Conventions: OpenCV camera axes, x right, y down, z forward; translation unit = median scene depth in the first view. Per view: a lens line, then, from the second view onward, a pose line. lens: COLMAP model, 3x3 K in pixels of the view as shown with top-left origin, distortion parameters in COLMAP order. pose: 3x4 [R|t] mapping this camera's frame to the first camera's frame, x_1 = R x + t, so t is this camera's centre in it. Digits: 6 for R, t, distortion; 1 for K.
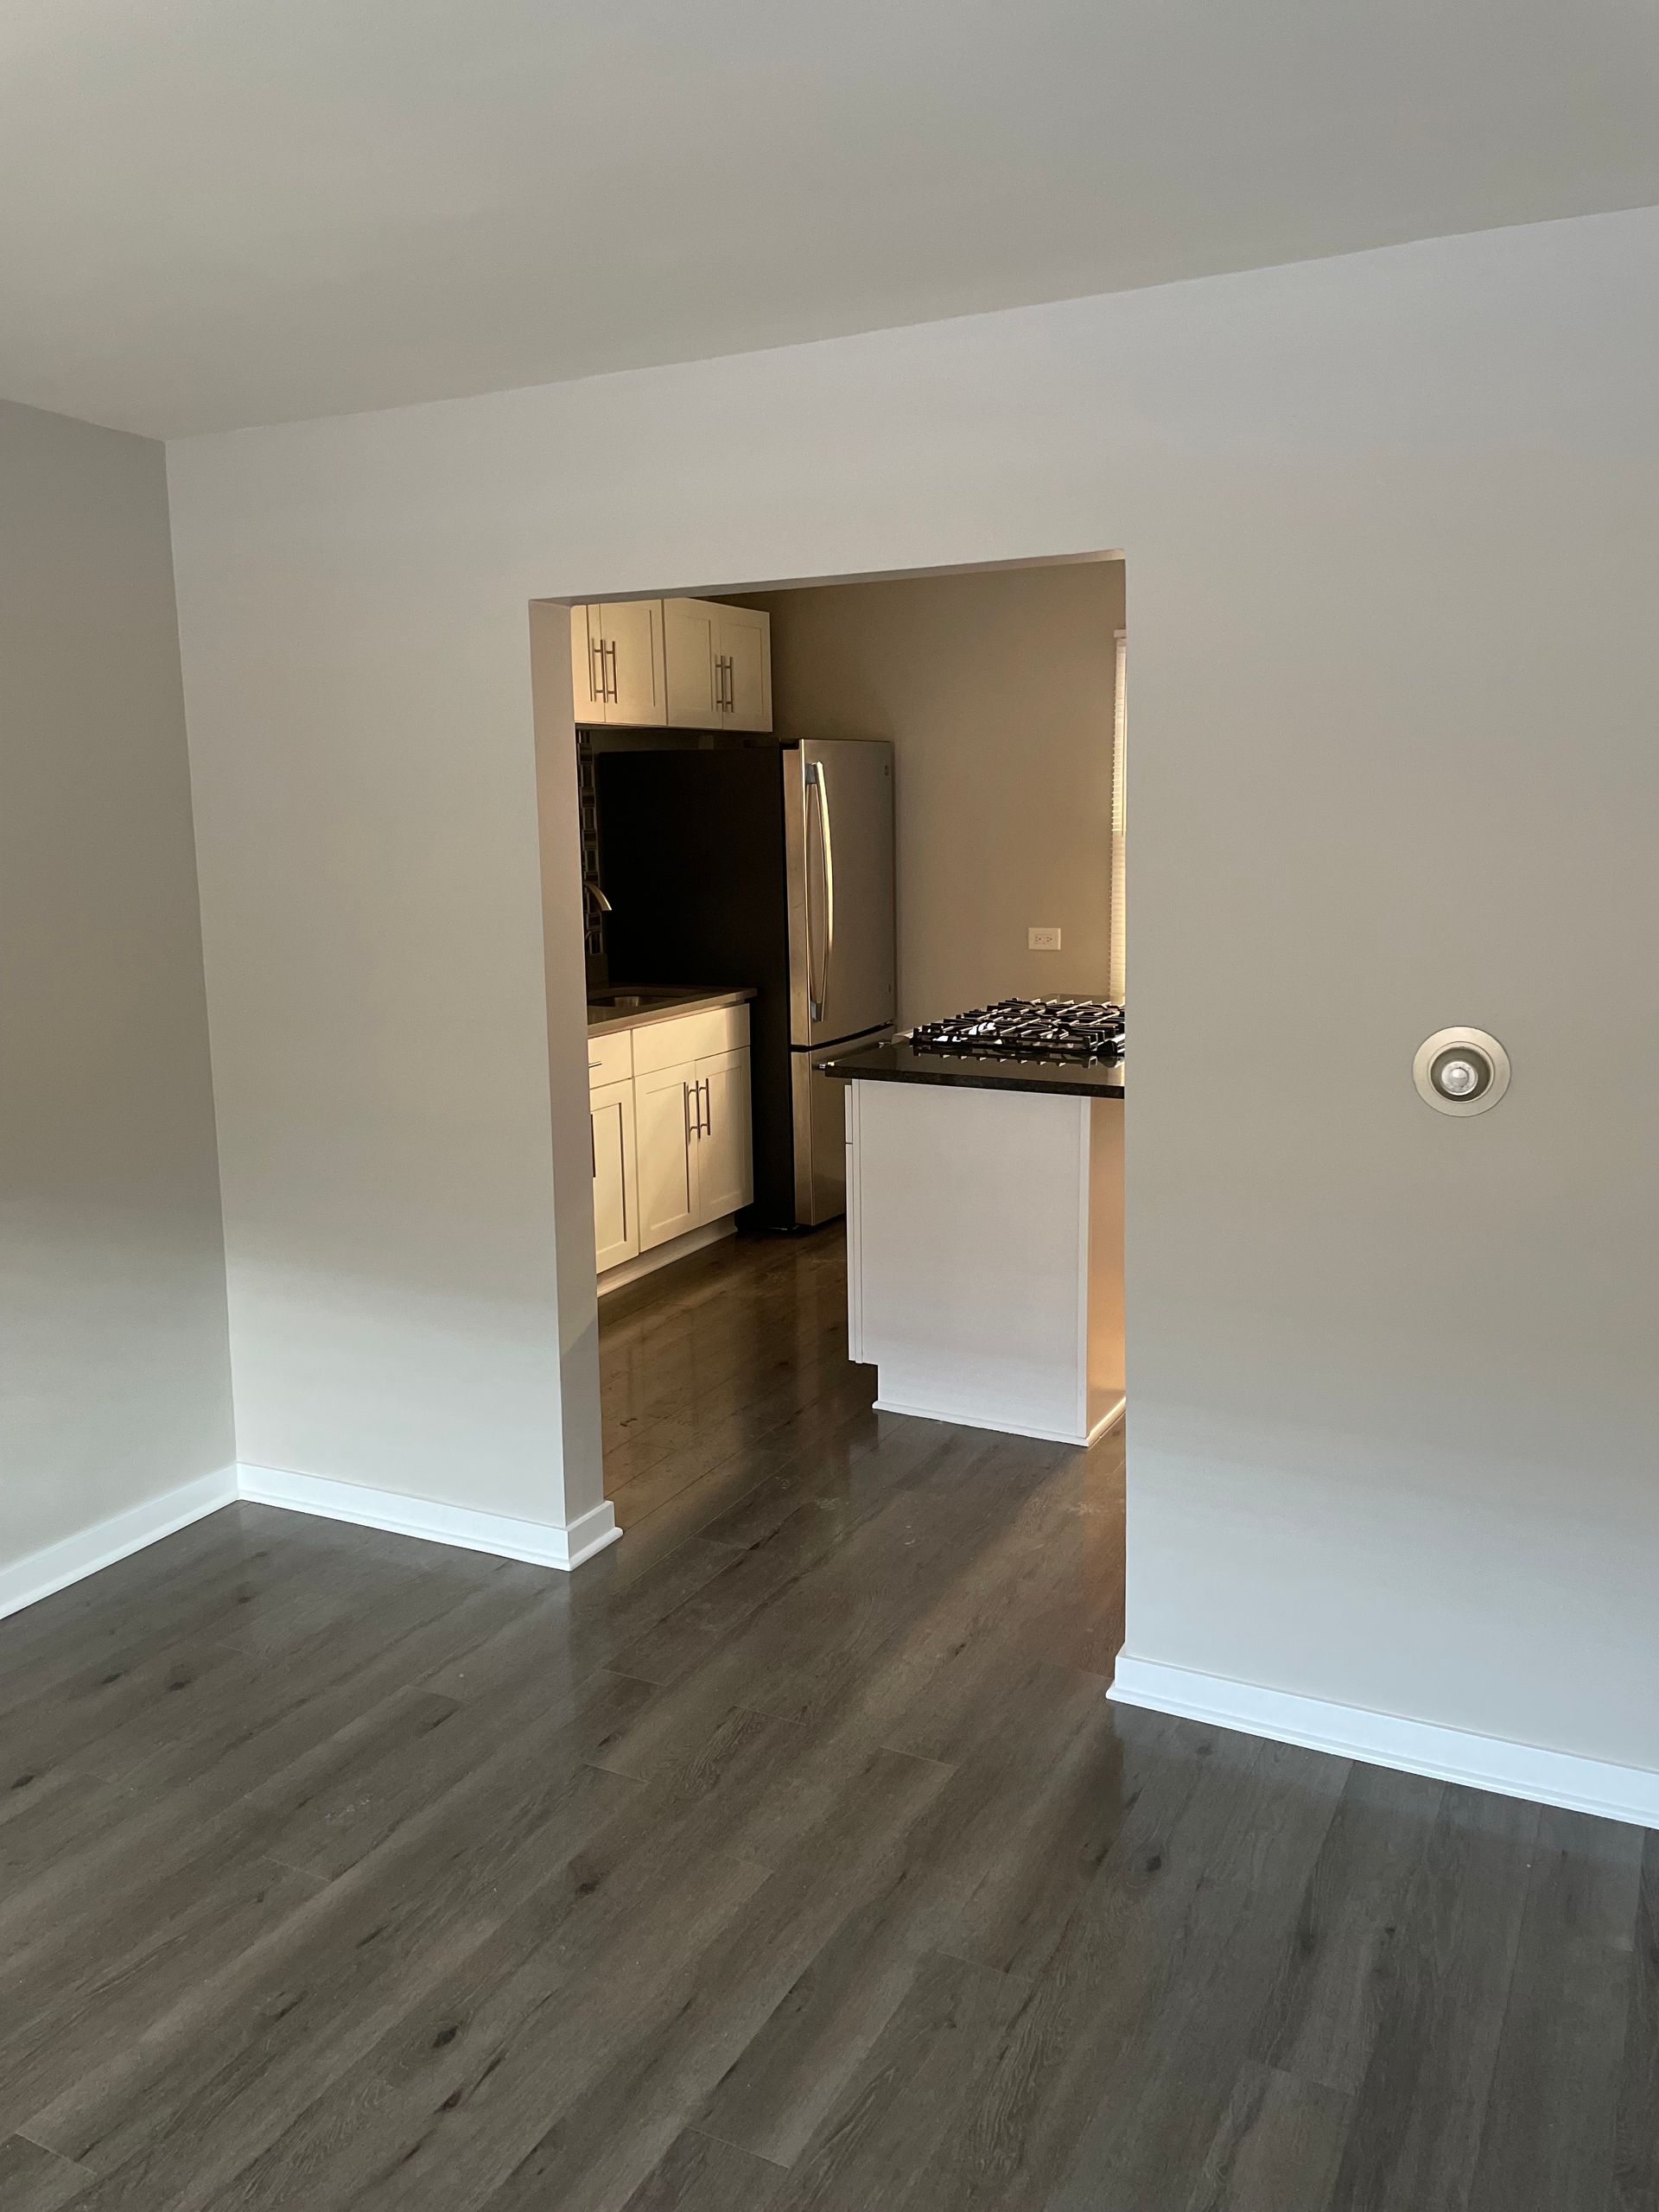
lens RADIAL K [[1688.0, 0, 839.1], [0, 1688.0, 1104.0], [0, 0, 1]] dist [0.015182, -0.001043]
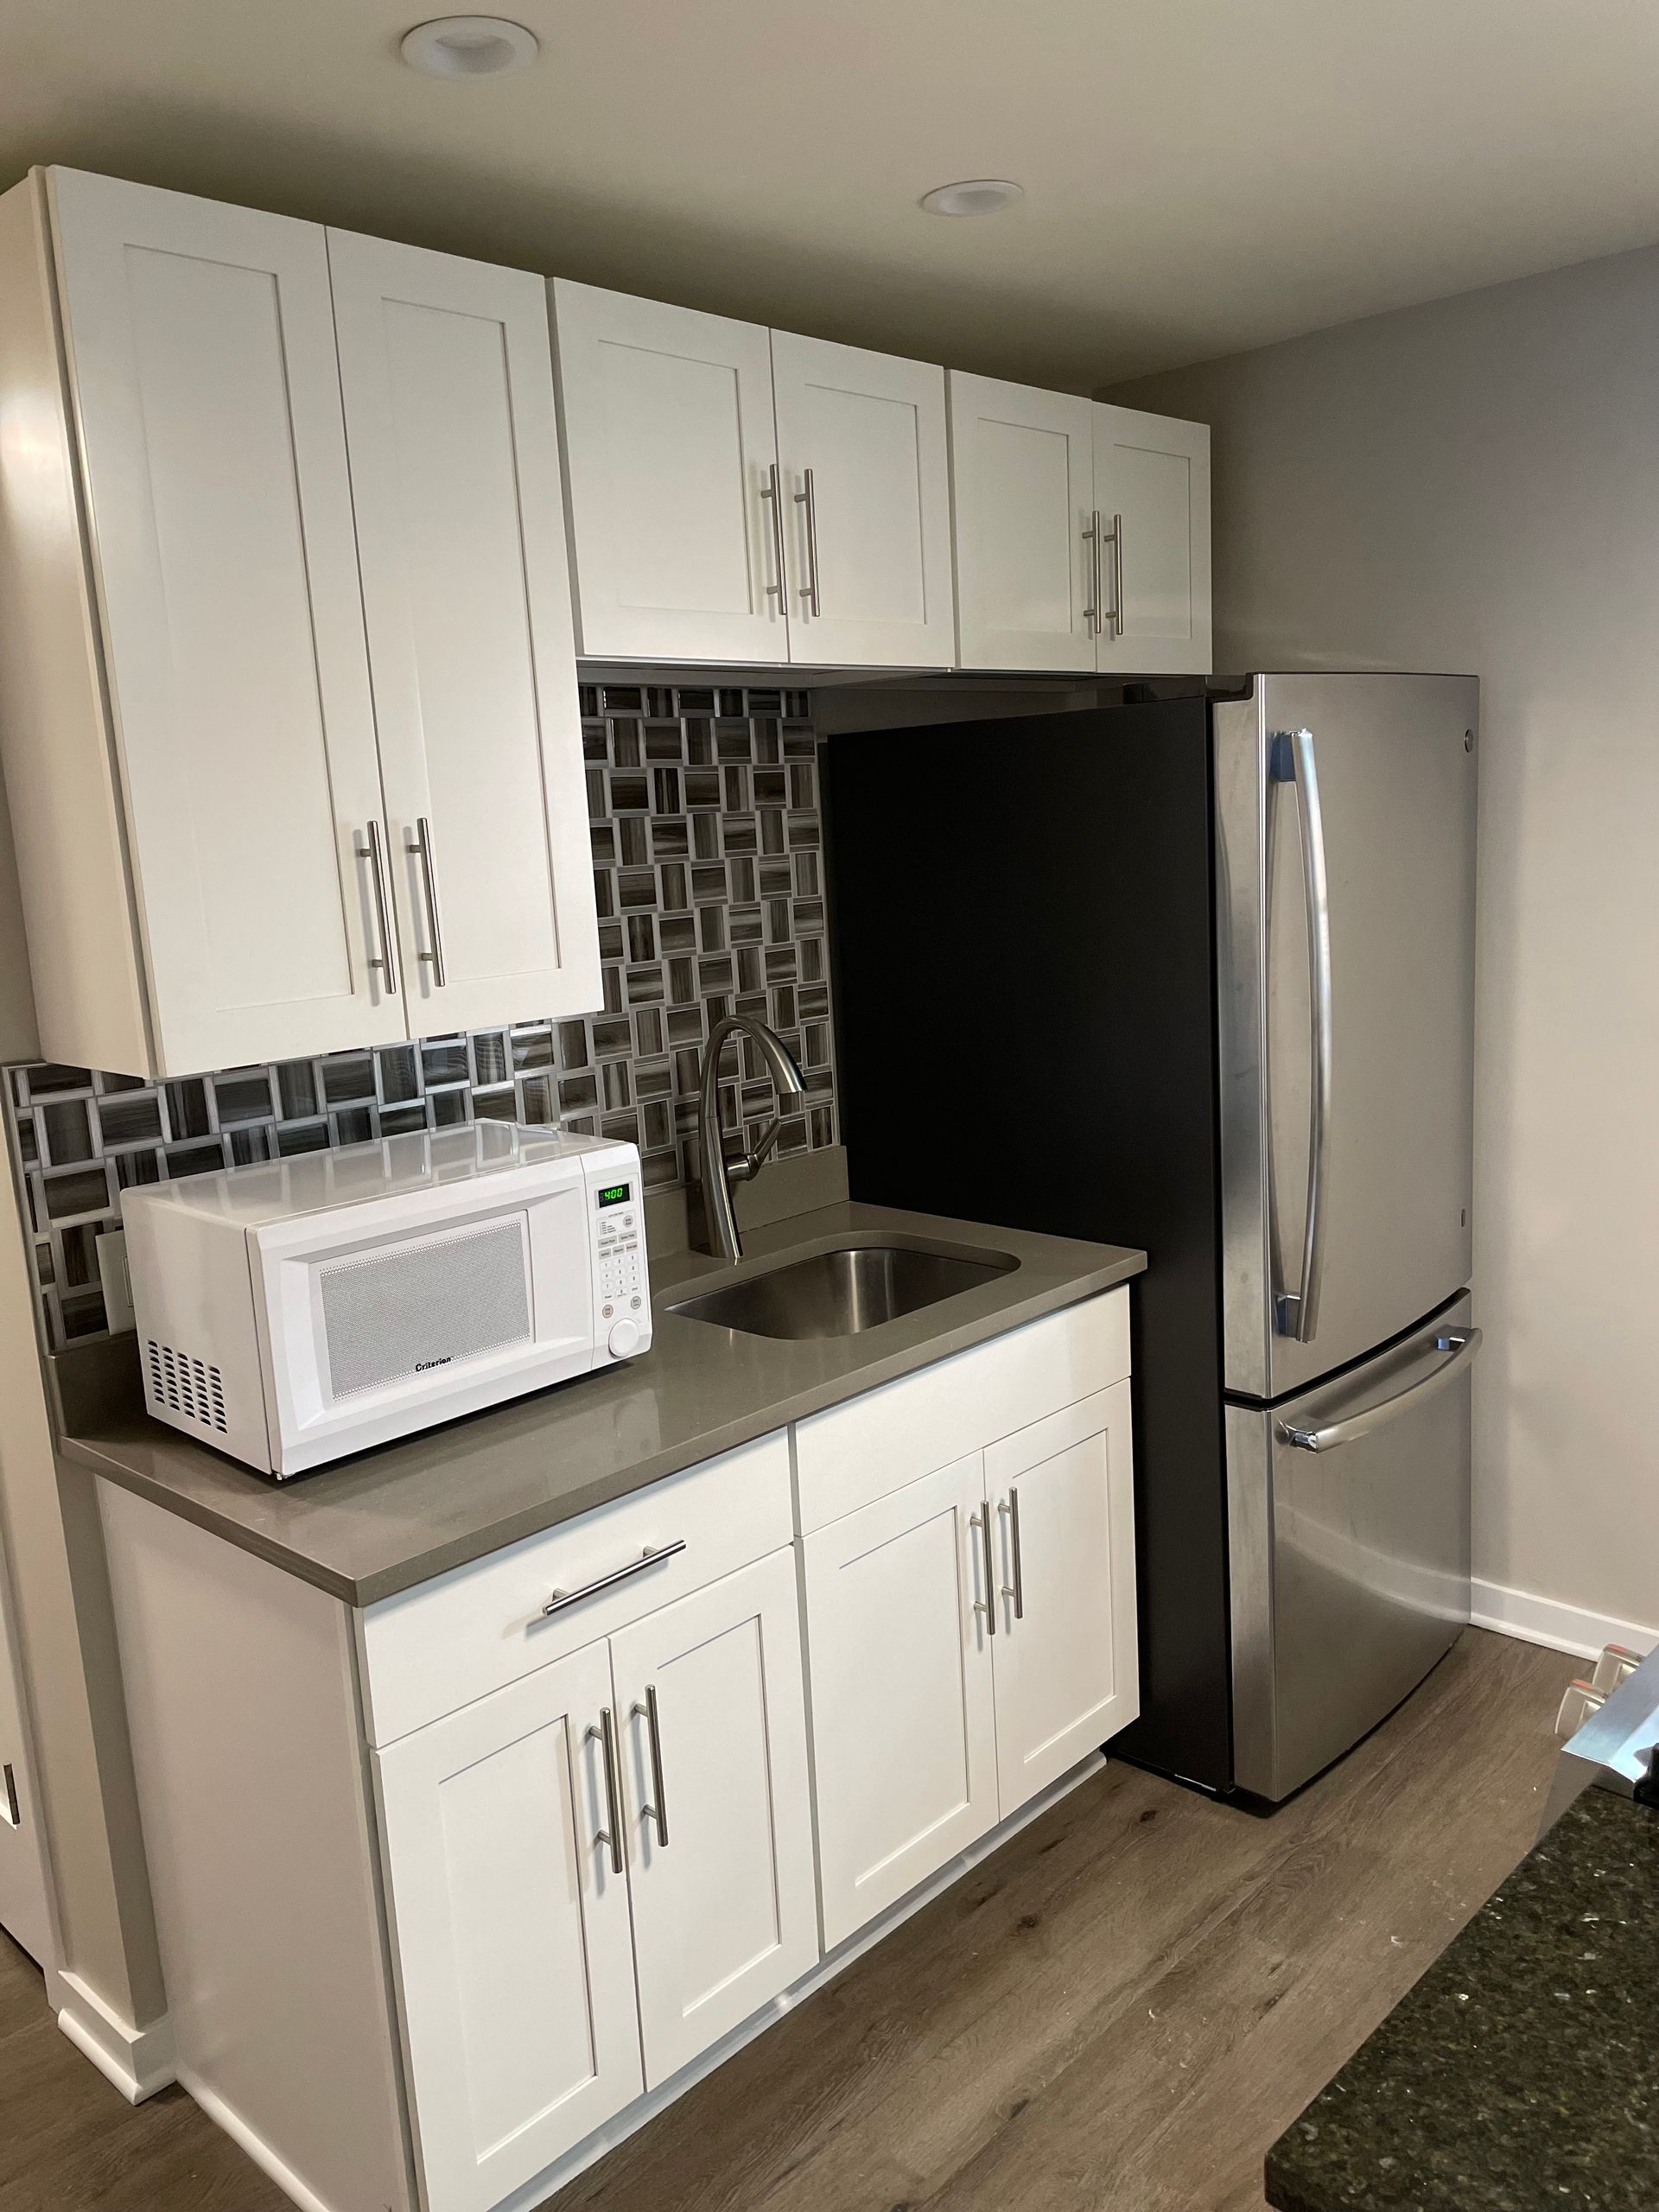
lens RADIAL K [[1688.0, 0, 824.5], [0, 1688.0, 1120.3], [0, 0, 1]] dist [0.015182, -0.001043]
pose [[0.954692, 0.012995, -0.297313, 0.001213], [-0.010490, 0.999895, 0.010020, -0.106214], [0.297412, -0.006447, 0.954727, 0.557219]]
